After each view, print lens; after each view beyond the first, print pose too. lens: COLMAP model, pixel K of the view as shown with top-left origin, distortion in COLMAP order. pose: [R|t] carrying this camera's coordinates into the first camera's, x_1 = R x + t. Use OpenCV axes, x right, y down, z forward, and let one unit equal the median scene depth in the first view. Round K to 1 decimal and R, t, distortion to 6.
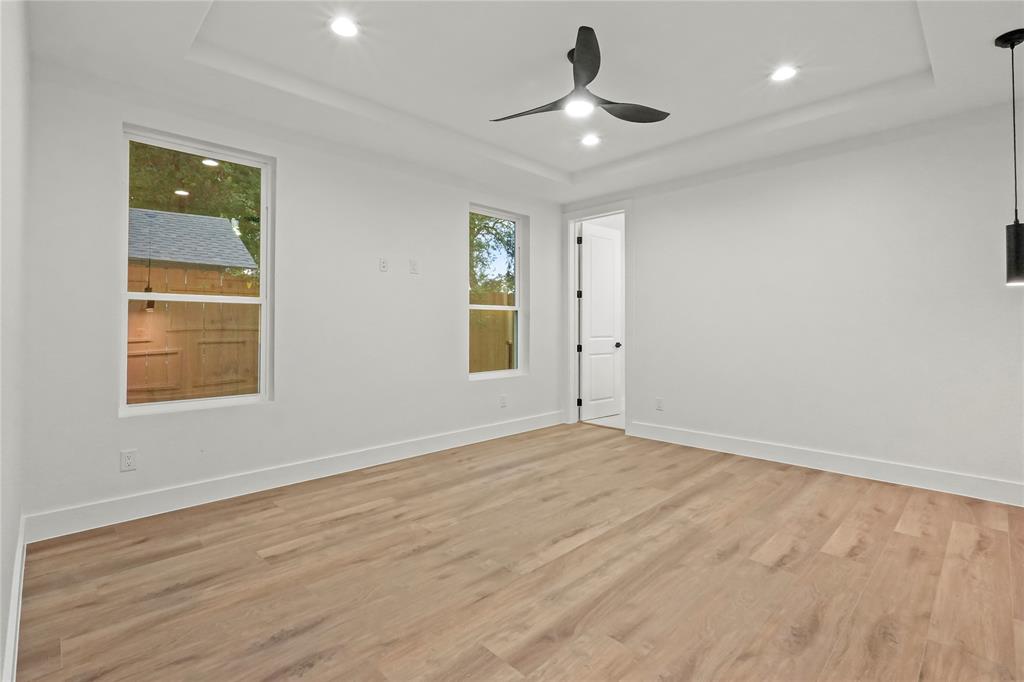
lens RADIAL K [[471.6, 0, 513.6], [0, 471.6, 334.1], [0, 0, 1]] dist [-0.001338, -0.000354]
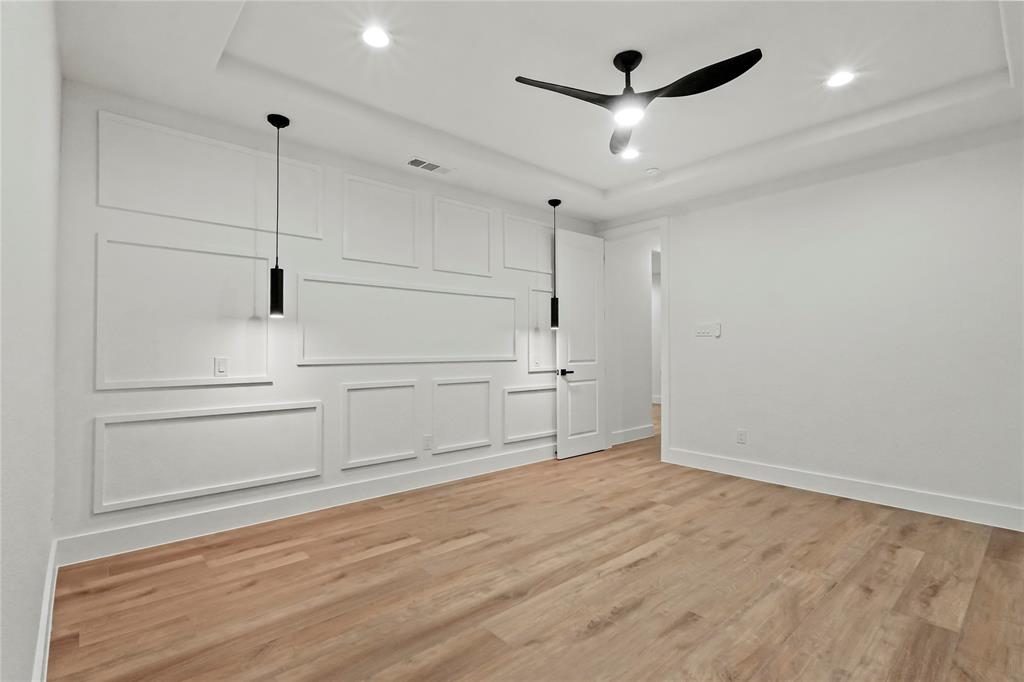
lens RADIAL K [[471.6, 0, 514.3], [0, 471.6, 346.3], [0, 0, 1]] dist [-0.001338, -0.000354]
pose [[-0.998640, 0.002790, 0.052067, 0.341531], [0.003375, 0.999932, 0.011162, -0.035356], [-0.052032, 0.011323, -0.998581, 2.046700]]
